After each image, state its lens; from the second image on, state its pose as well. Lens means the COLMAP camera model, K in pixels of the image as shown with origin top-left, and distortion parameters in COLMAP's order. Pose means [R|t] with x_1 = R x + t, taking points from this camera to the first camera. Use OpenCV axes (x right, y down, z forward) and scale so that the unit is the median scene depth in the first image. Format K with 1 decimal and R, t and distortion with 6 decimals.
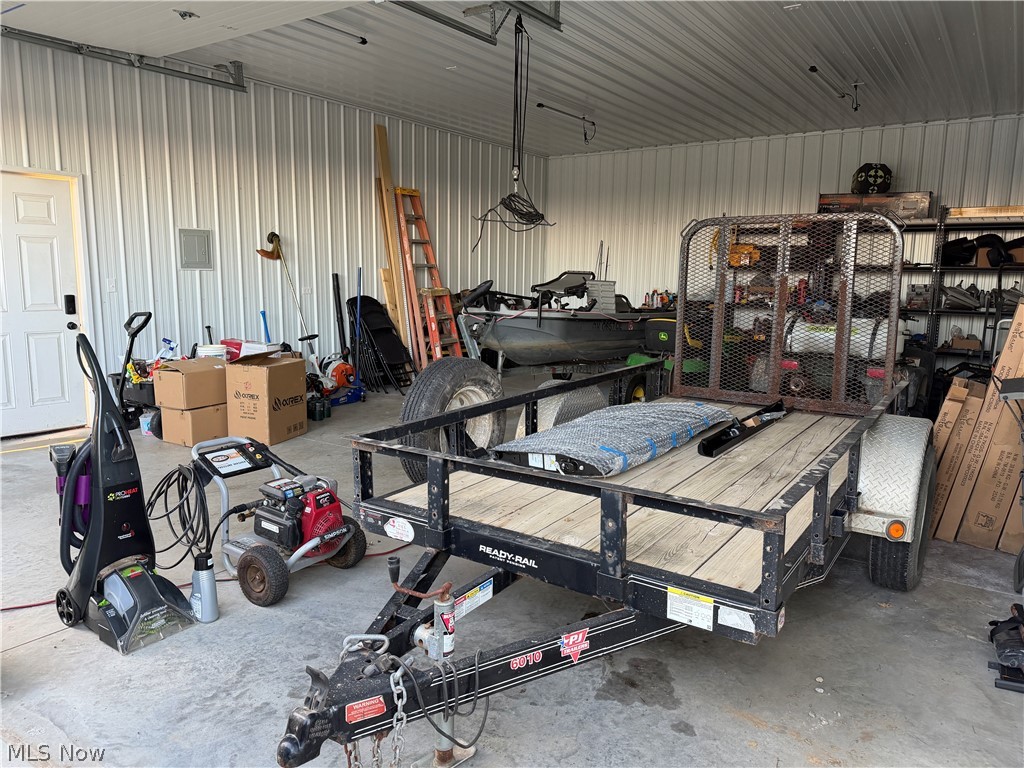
lens RADIAL K [[715.4, 0, 517.3], [0, 715.4, 383.5], [0, 0, 1]] dist [0.127460, -0.176691]
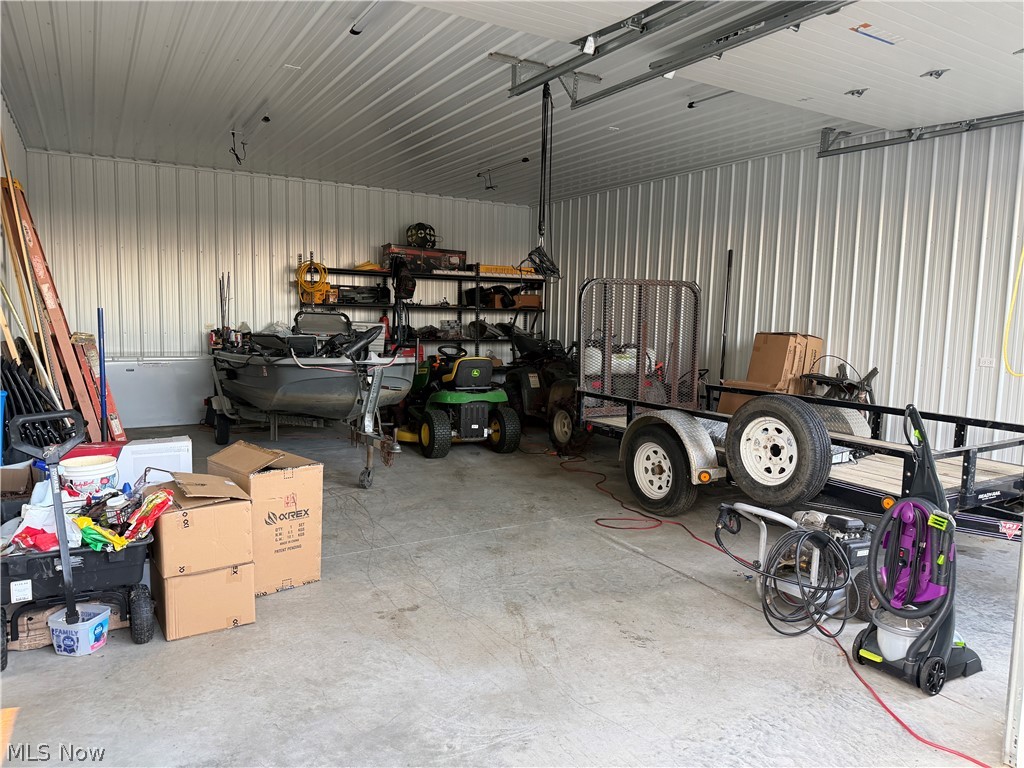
lens RADIAL K [[715.4, 0, 517.3], [0, 715.4, 383.5], [0, 0, 1]] dist [0.127460, -0.176691]
pose [[0.416521, -0.097175, 0.903918, -0.612260], [0.133618, 0.990017, 0.044861, -0.071027], [-0.899253, 0.102095, 0.425347, 0.389288]]
